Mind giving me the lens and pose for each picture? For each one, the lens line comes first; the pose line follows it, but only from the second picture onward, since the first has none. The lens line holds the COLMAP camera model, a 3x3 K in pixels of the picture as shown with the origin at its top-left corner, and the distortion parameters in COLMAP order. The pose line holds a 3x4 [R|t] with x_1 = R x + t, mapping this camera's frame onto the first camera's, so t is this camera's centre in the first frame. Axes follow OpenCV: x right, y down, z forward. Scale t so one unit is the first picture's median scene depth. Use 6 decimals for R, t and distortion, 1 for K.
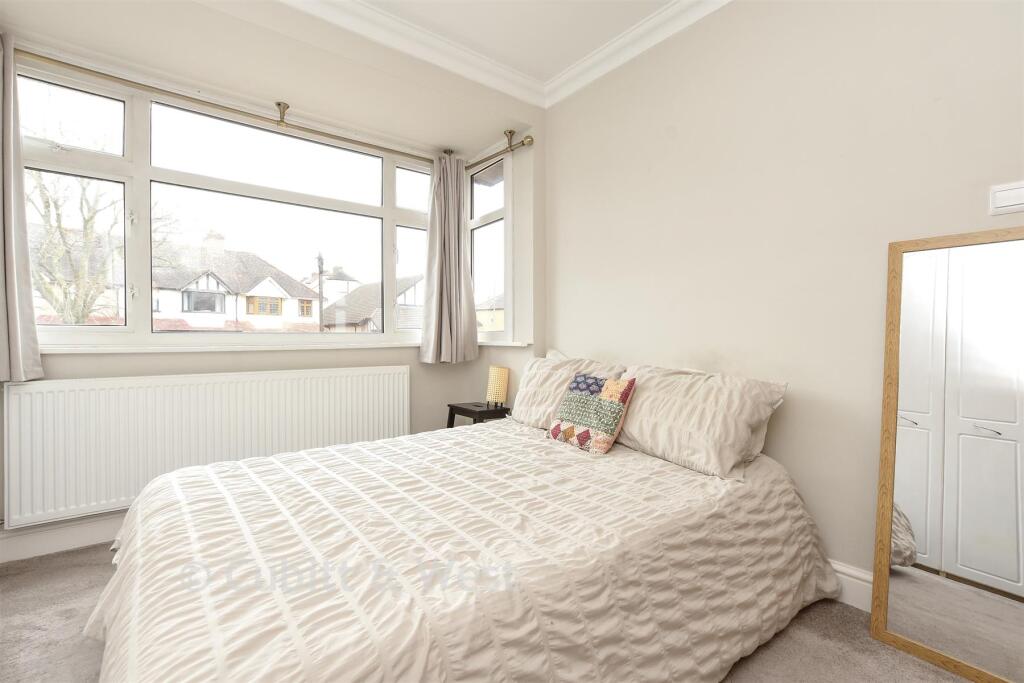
lens RADIAL K [[447.9, 0, 509.6], [0, 447.9, 339.7], [0, 0, 1]] dist [-0.021128, 0.000804]
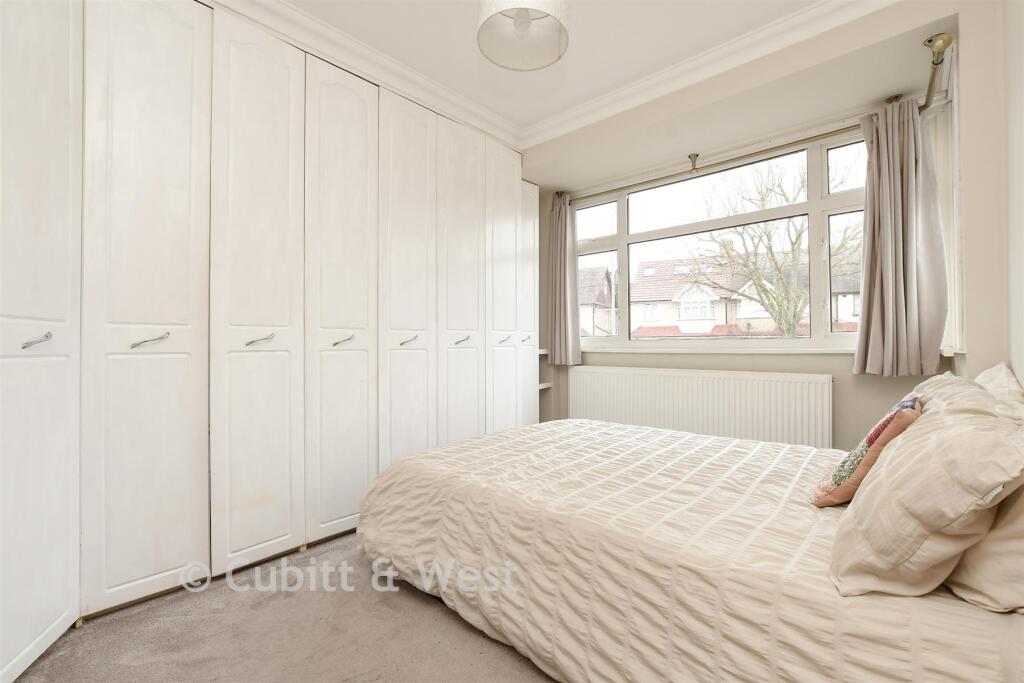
lens RADIAL K [[447.9, 0, 509.4], [0, 447.9, 341.7], [0, 0, 1]] dist [-0.021128, 0.000804]
pose [[0.154472, -0.002909, -0.987993, 0.919226], [0.000891, 0.999996, -0.002804, -0.007475], [0.987997, -0.000447, 0.154474, 0.430202]]
